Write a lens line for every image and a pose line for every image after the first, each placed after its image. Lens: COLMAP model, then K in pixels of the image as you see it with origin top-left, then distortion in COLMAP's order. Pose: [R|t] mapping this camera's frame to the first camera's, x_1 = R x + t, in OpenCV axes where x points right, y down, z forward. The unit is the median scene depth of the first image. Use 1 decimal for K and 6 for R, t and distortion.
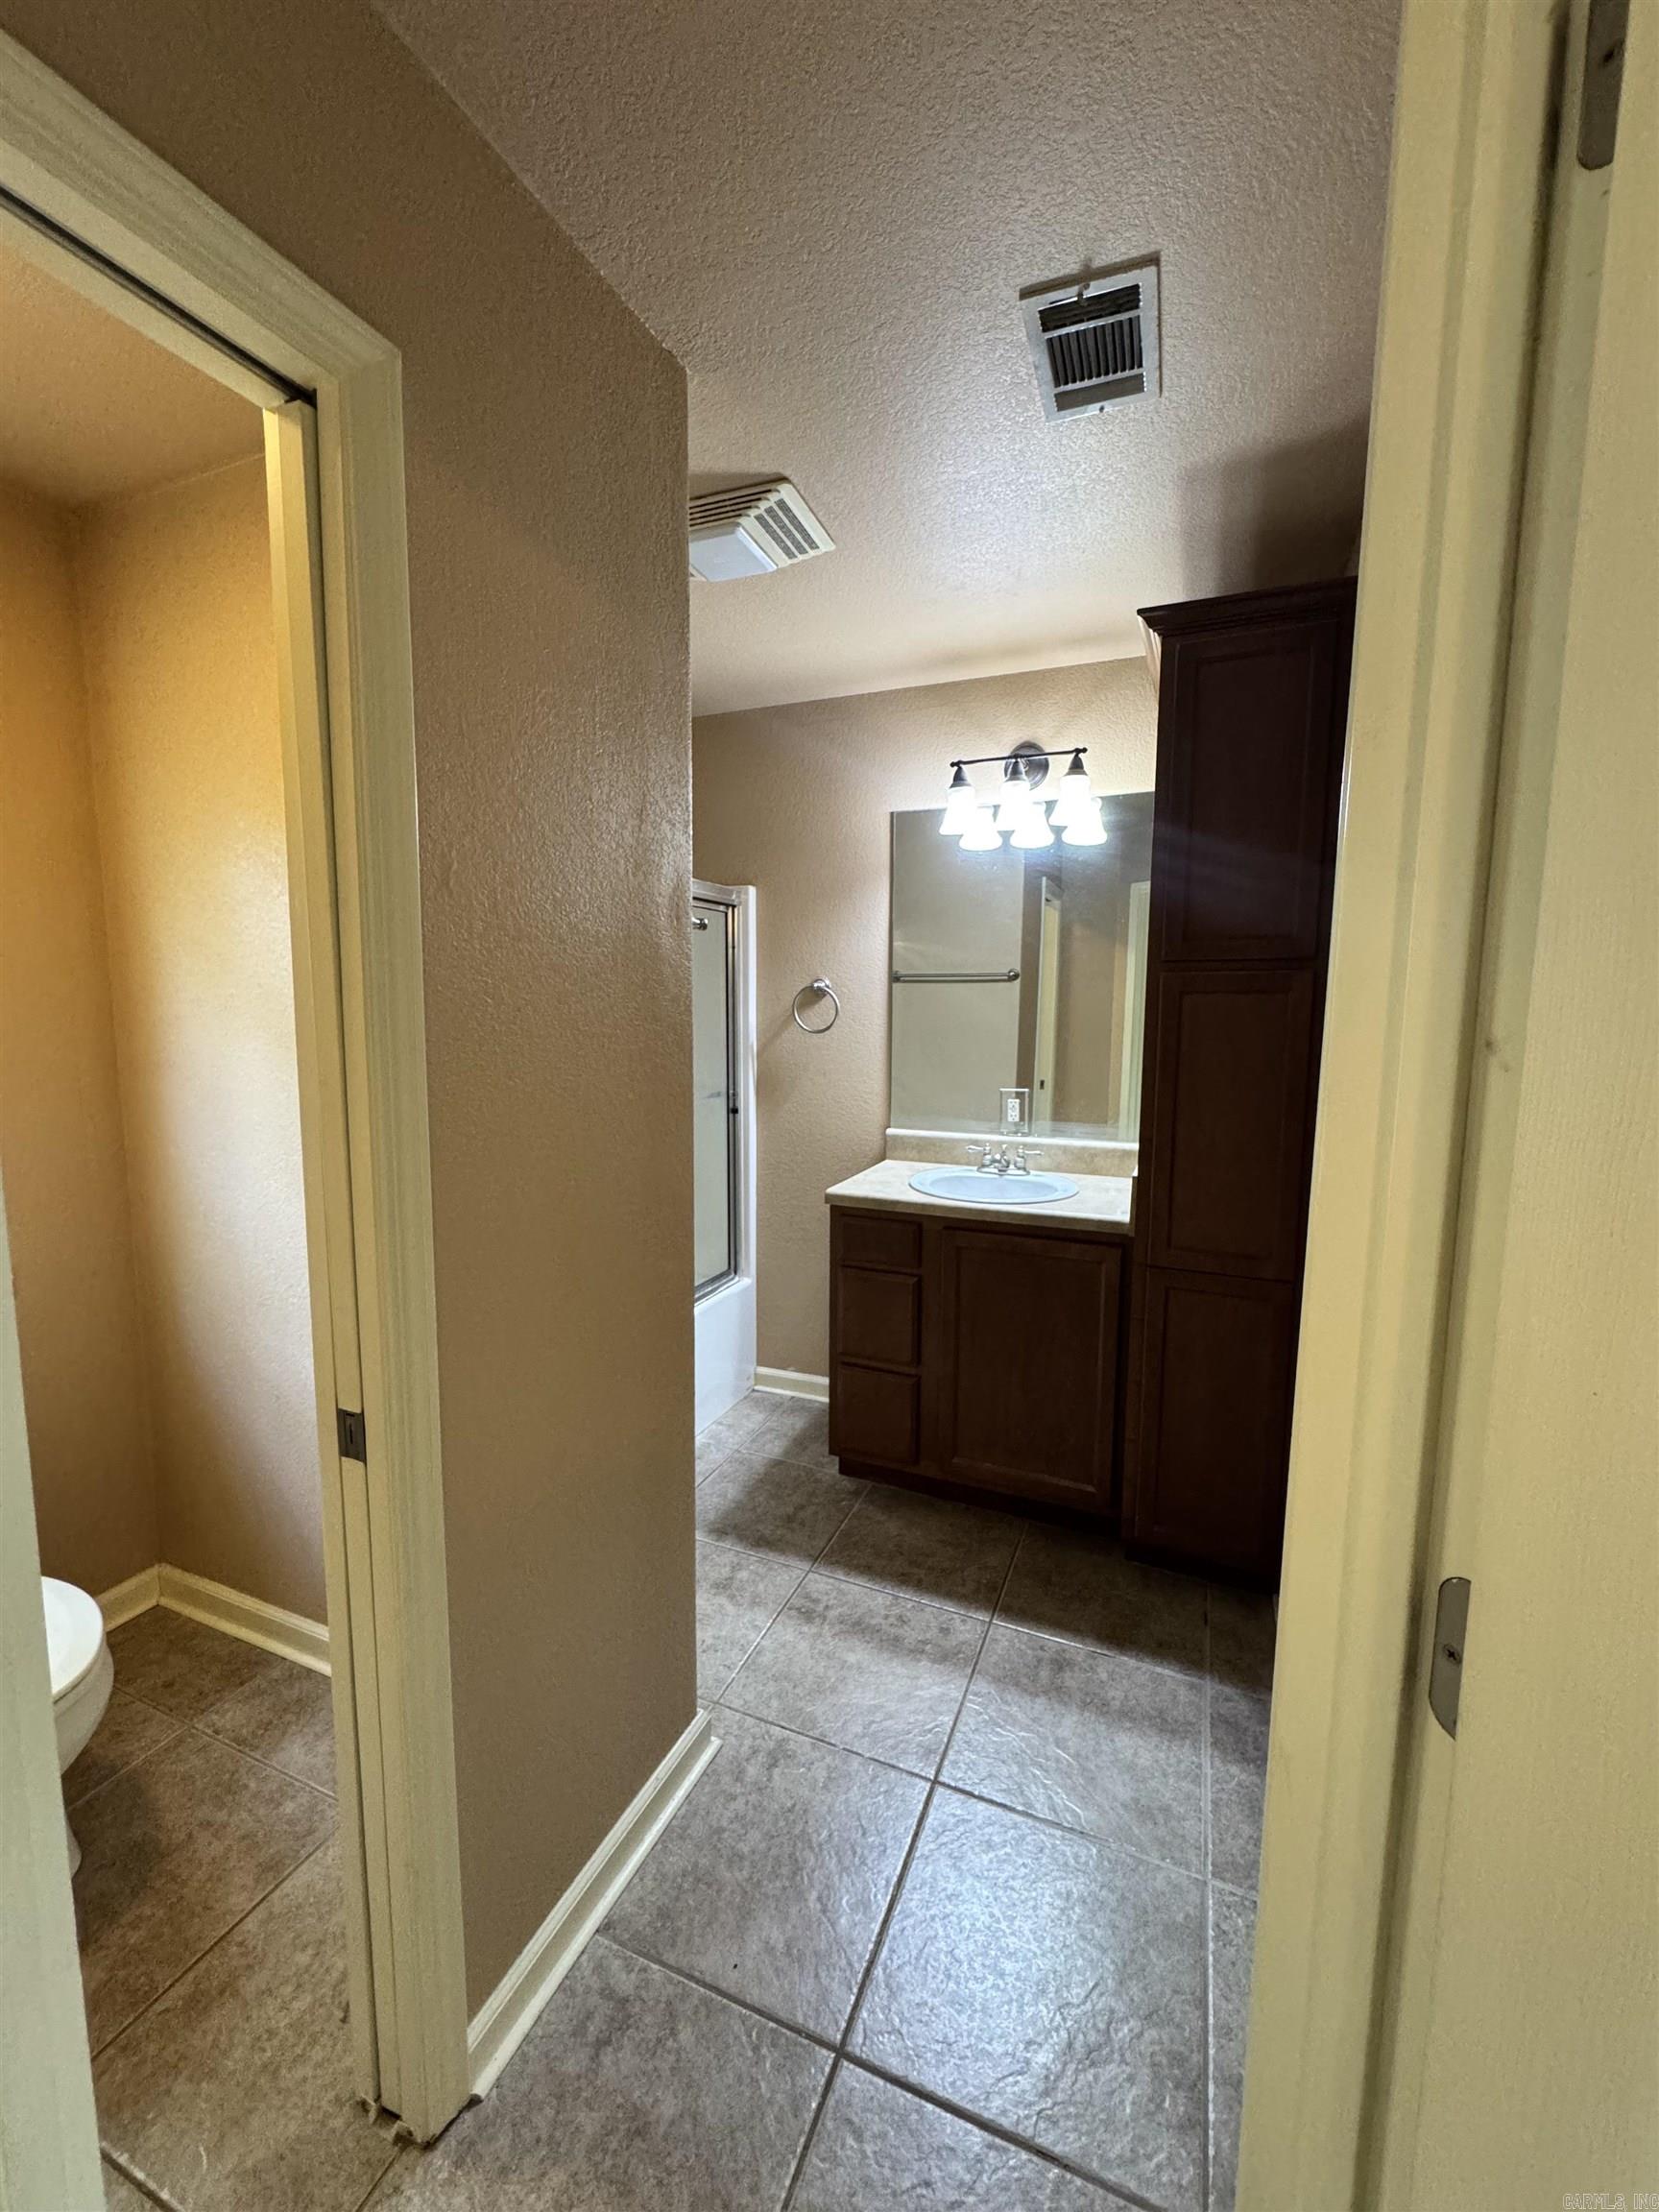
lens RADIAL K [[885.7, 0, 831.8], [0, 885.7, 1105.5], [0, 0, 1]] dist [-0.002577, 0.000033]
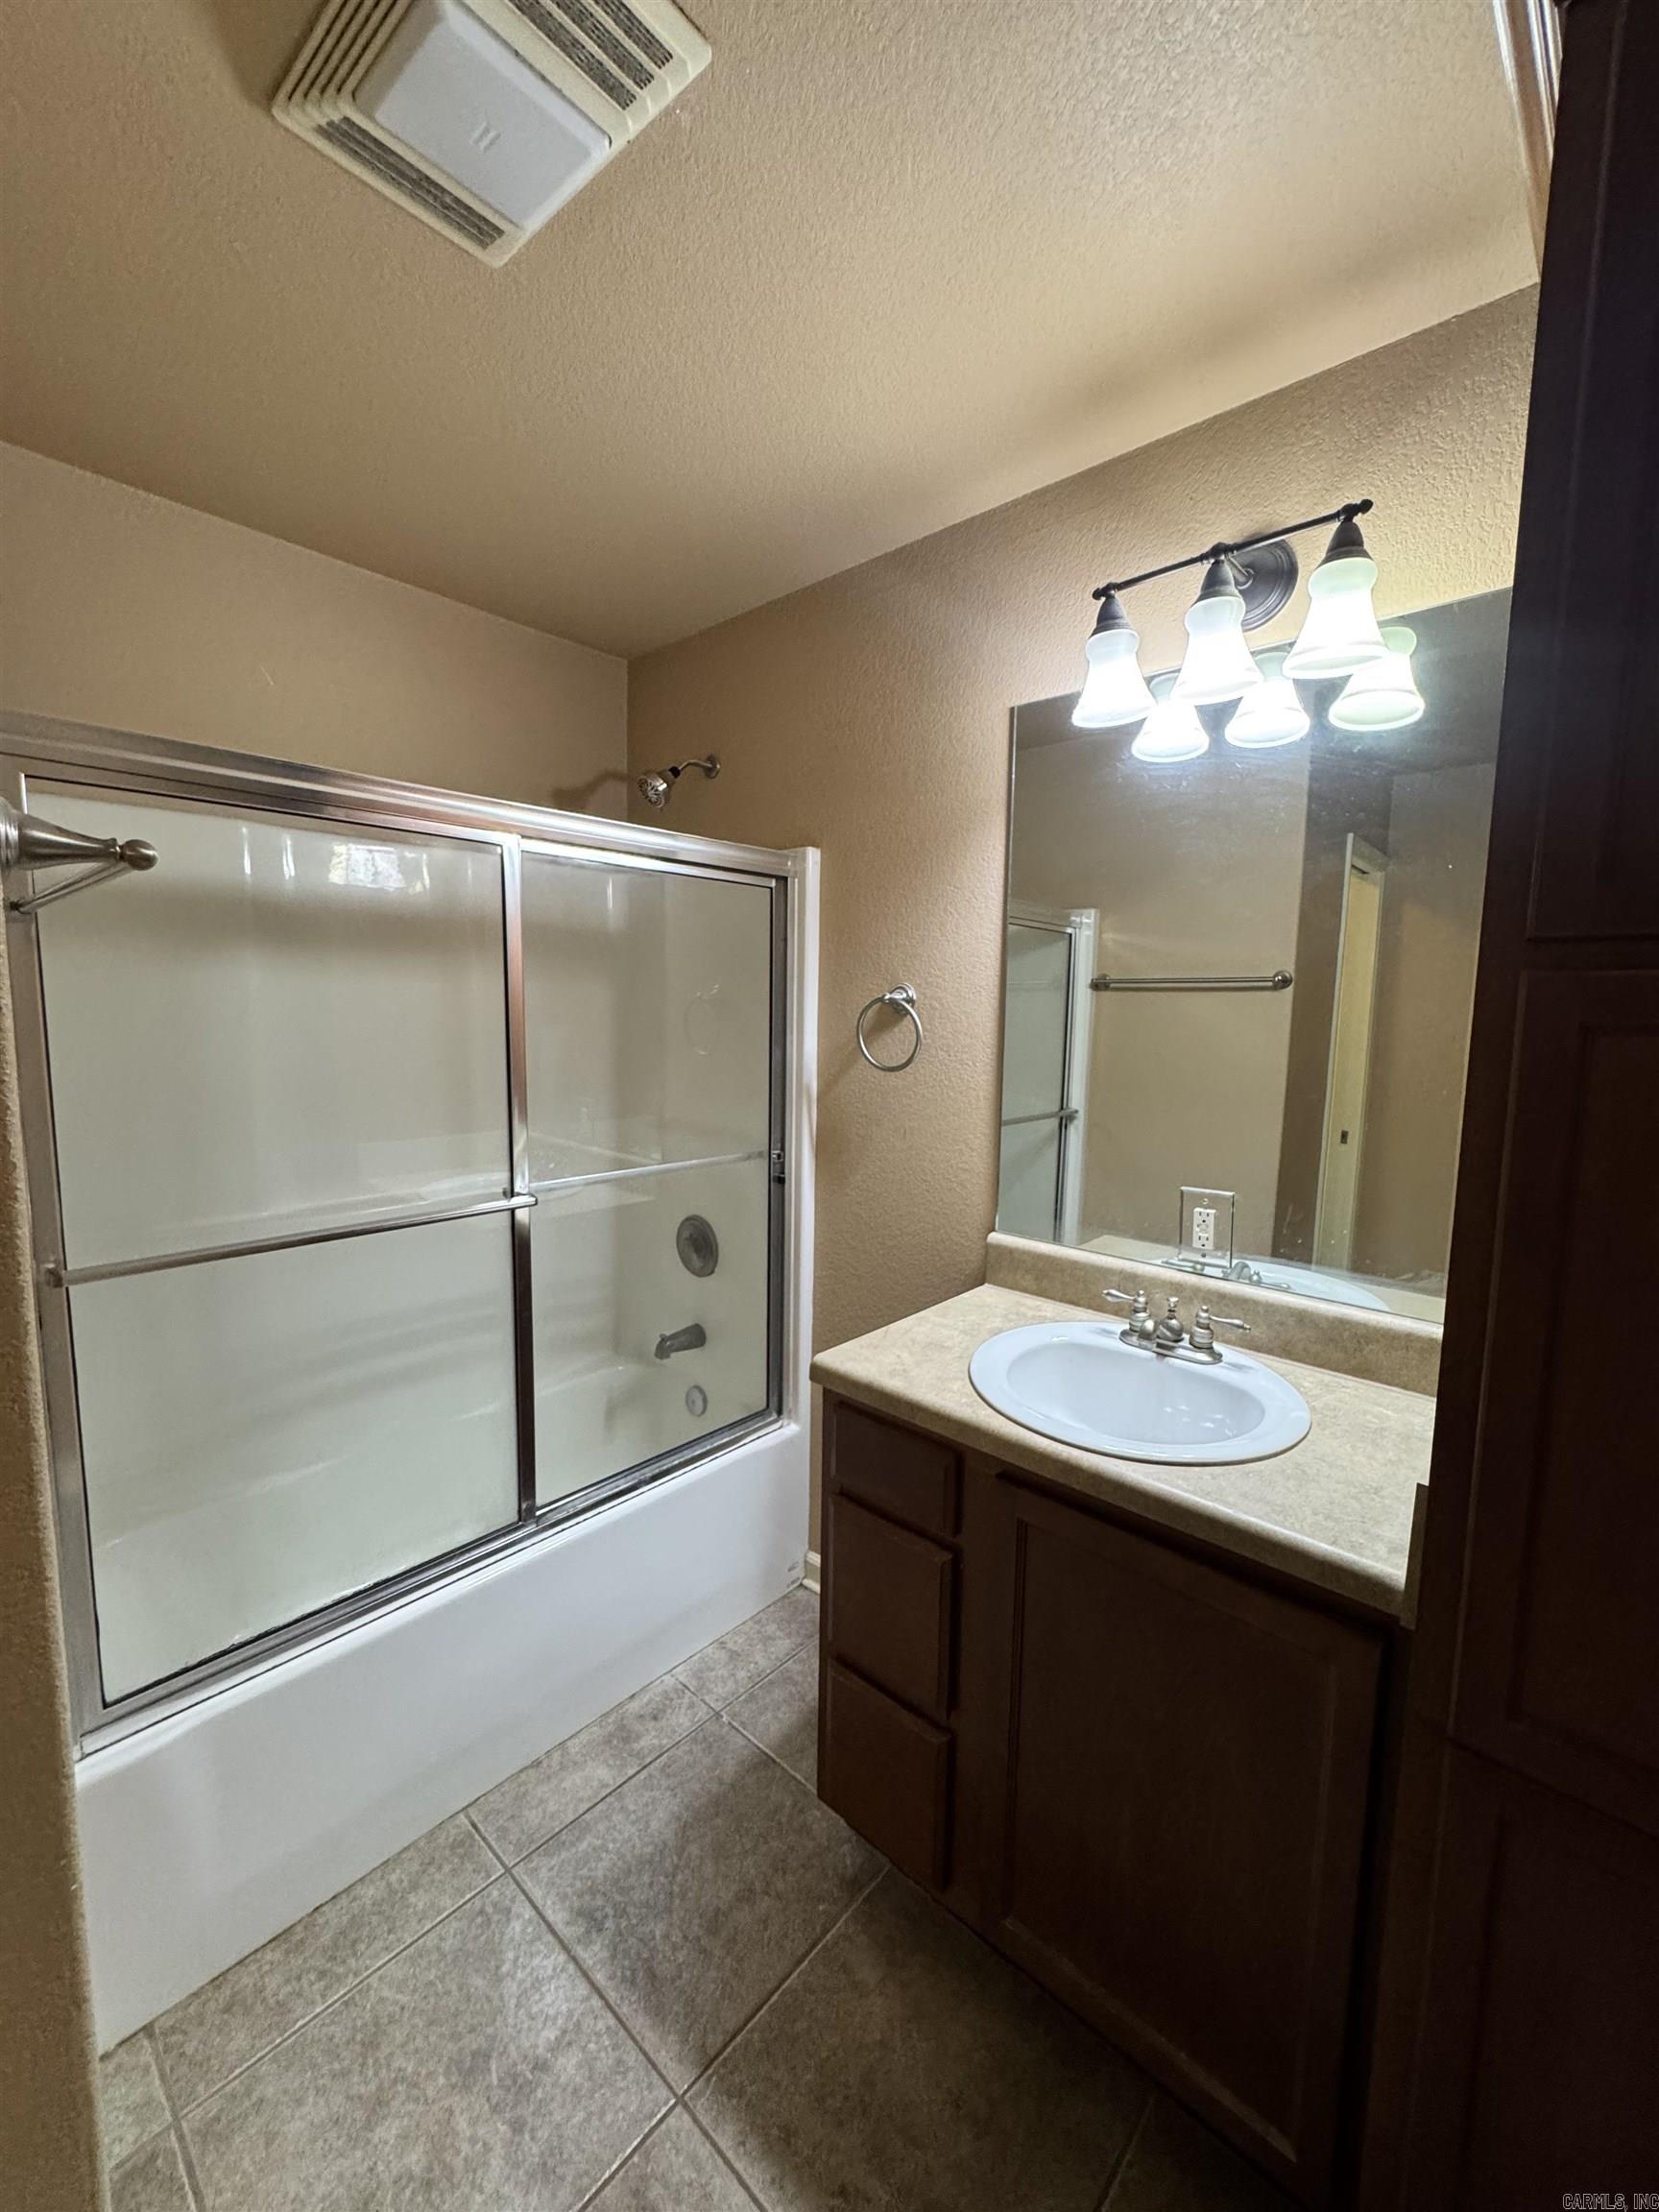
lens RADIAL K [[885.7, 0, 831.8], [0, 885.7, 1105.5], [0, 0, 1]] dist [-0.002577, 0.000033]
pose [[0.943917, 0.045262, -0.327065, 0.159276], [-0.047065, 0.998889, 0.002405, -0.059290], [0.326811, 0.013123, 0.944999, 0.399164]]
